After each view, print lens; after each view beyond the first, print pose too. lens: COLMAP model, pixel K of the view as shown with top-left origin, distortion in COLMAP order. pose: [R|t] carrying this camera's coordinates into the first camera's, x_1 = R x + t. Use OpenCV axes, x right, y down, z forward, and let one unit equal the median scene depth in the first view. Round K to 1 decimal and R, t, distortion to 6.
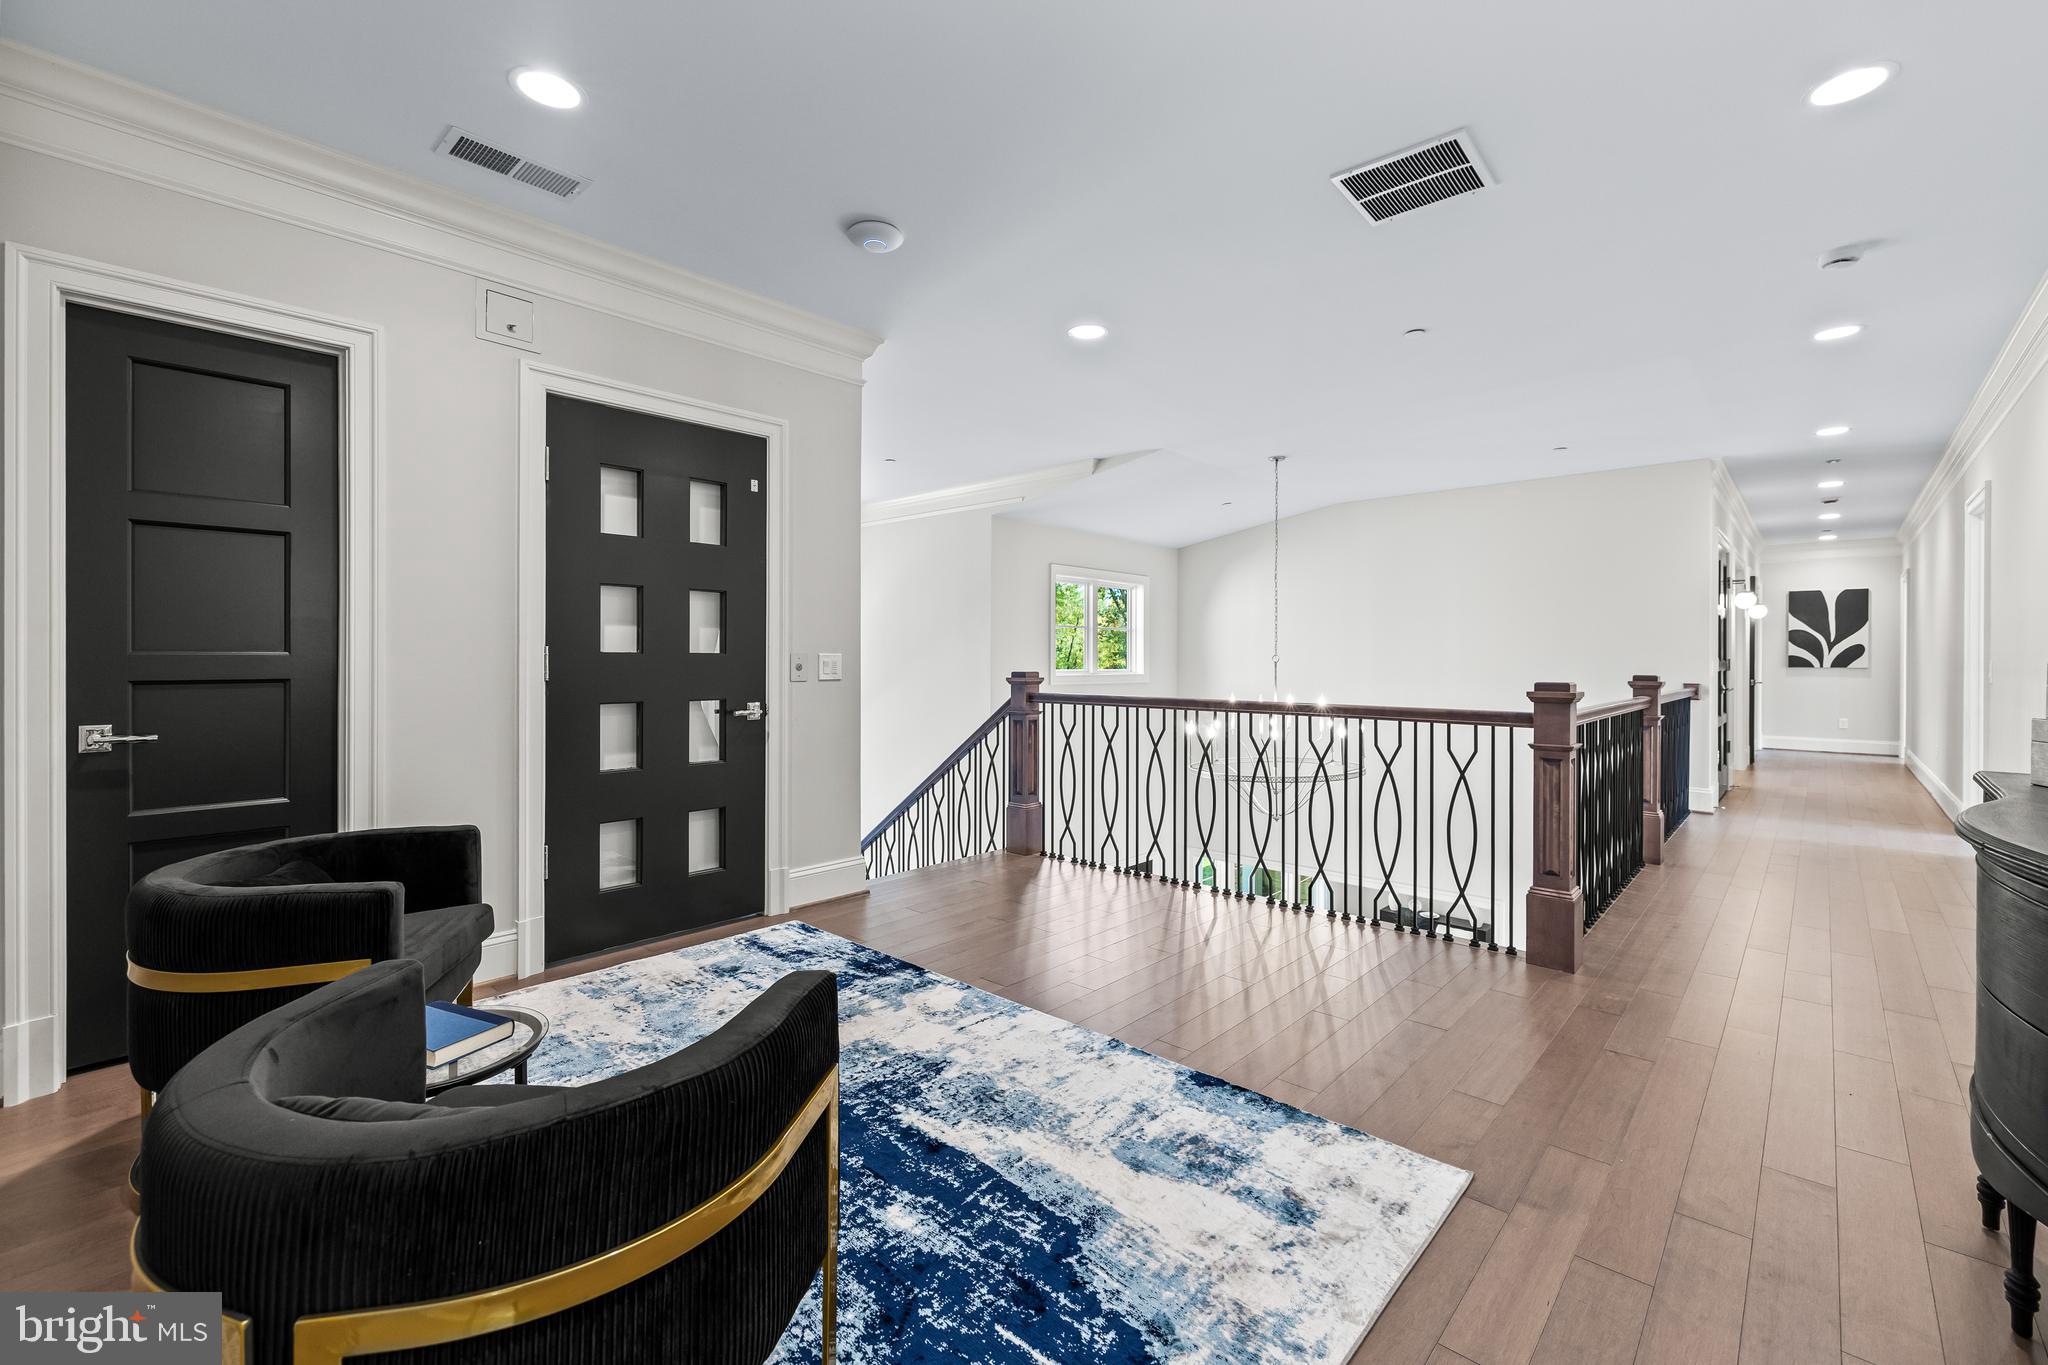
lens RADIAL K [[861.3, 0, 1024.0], [0, 861.3, 682.5], [0, 0, 1]] dist [-0.014002, 0.000133]
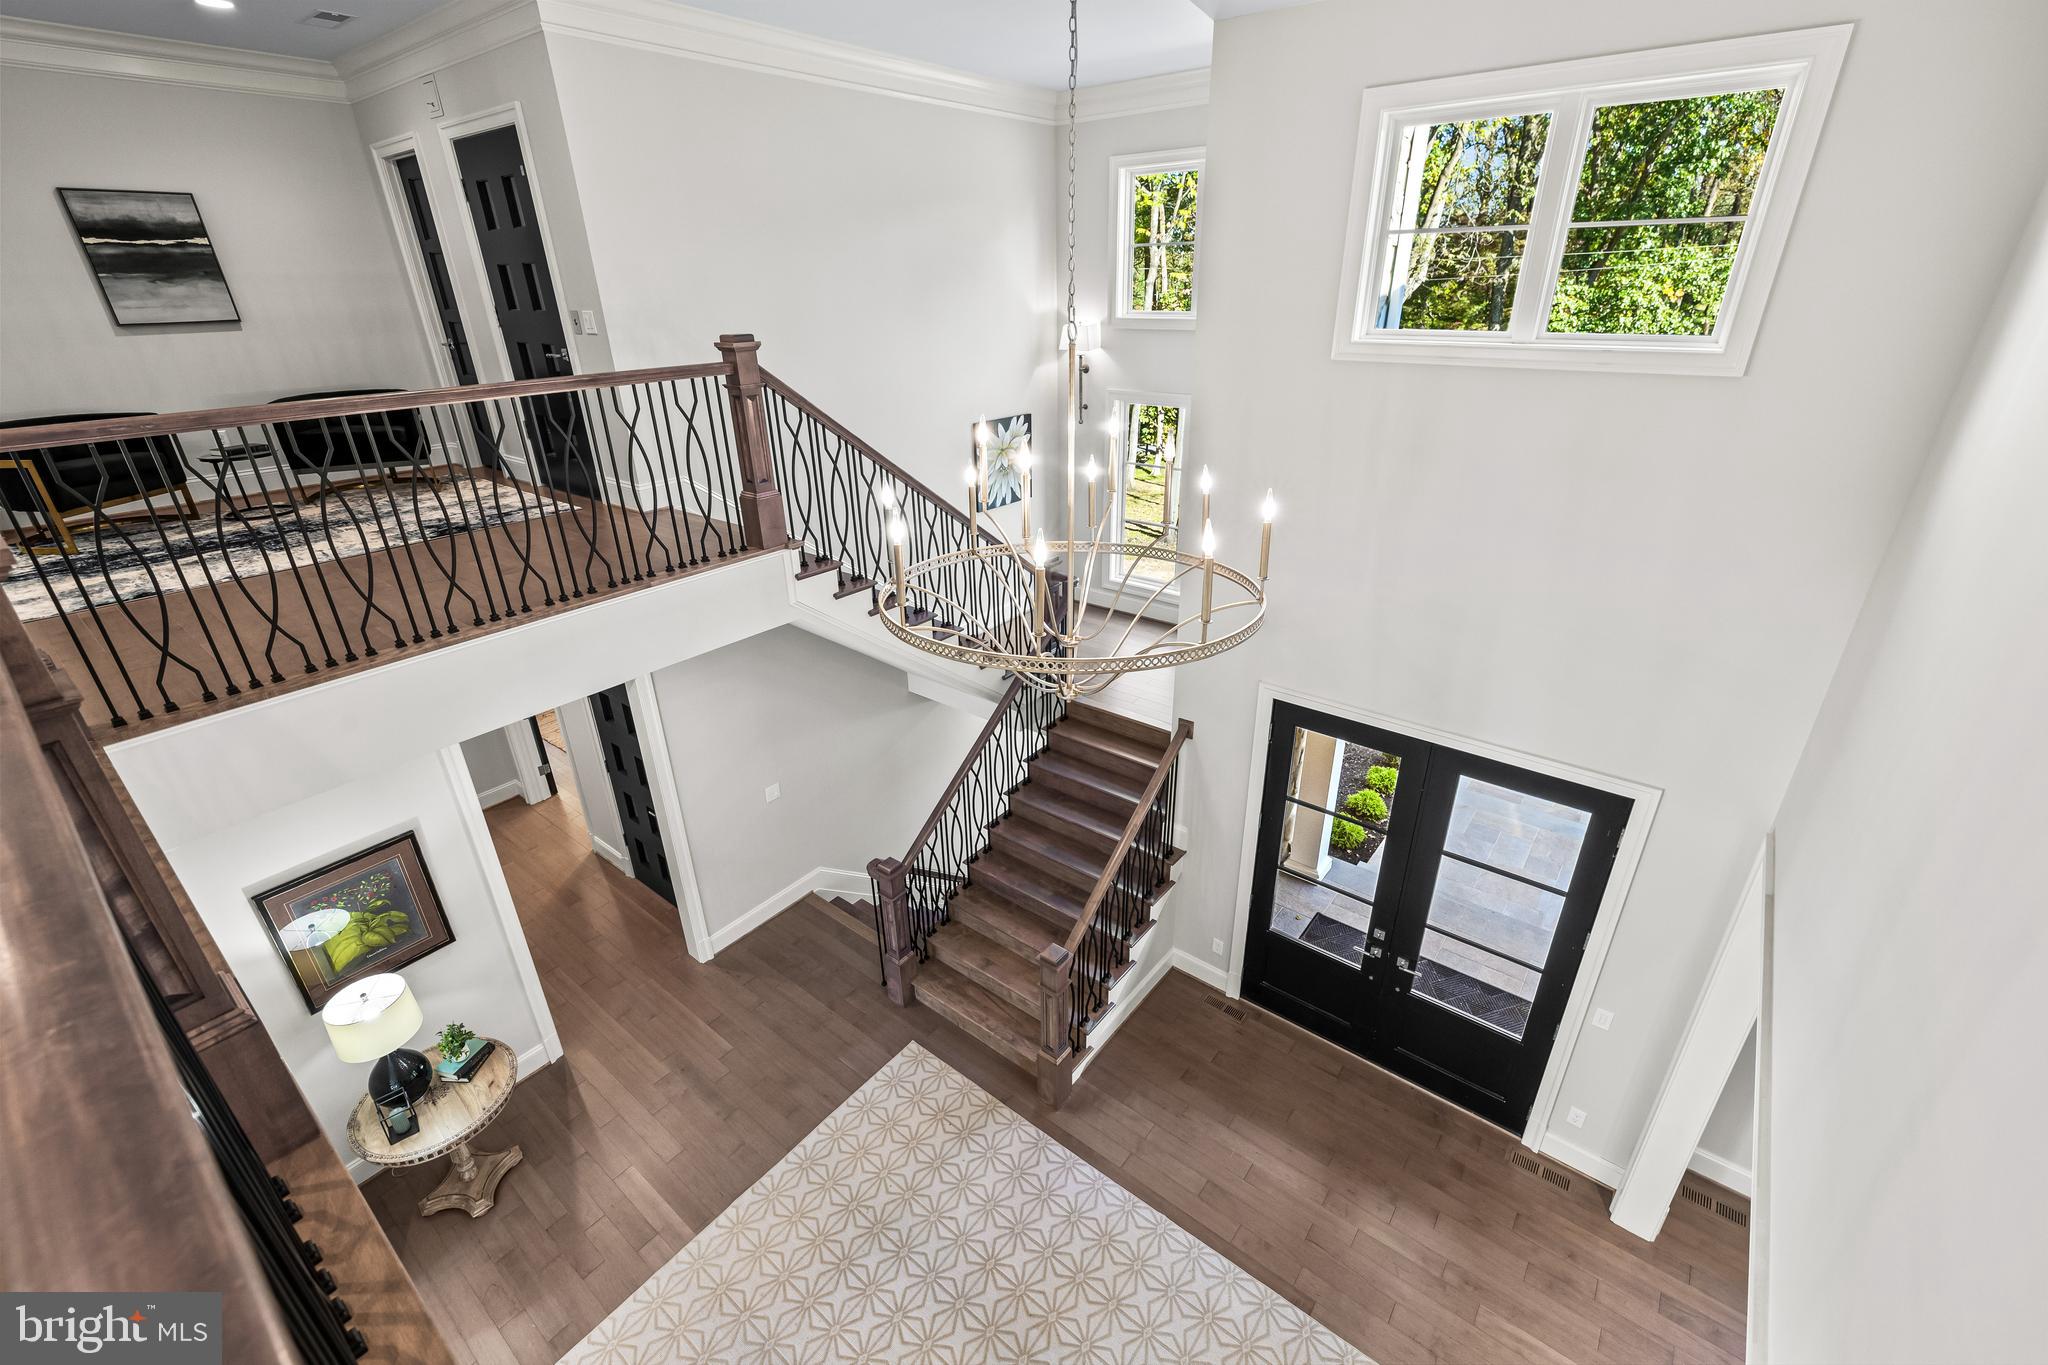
lens RADIAL K [[861.3, 0, 1024.0], [0, 861.3, 682.5], [0, 0, 1]] dist [-0.014002, 0.000133]
pose [[-0.075511, -0.409304, 0.909268, -0.800910], [0.072241, 0.907229, 0.414386, -0.027322], [-0.994525, 0.096977, -0.038937, 0.683014]]
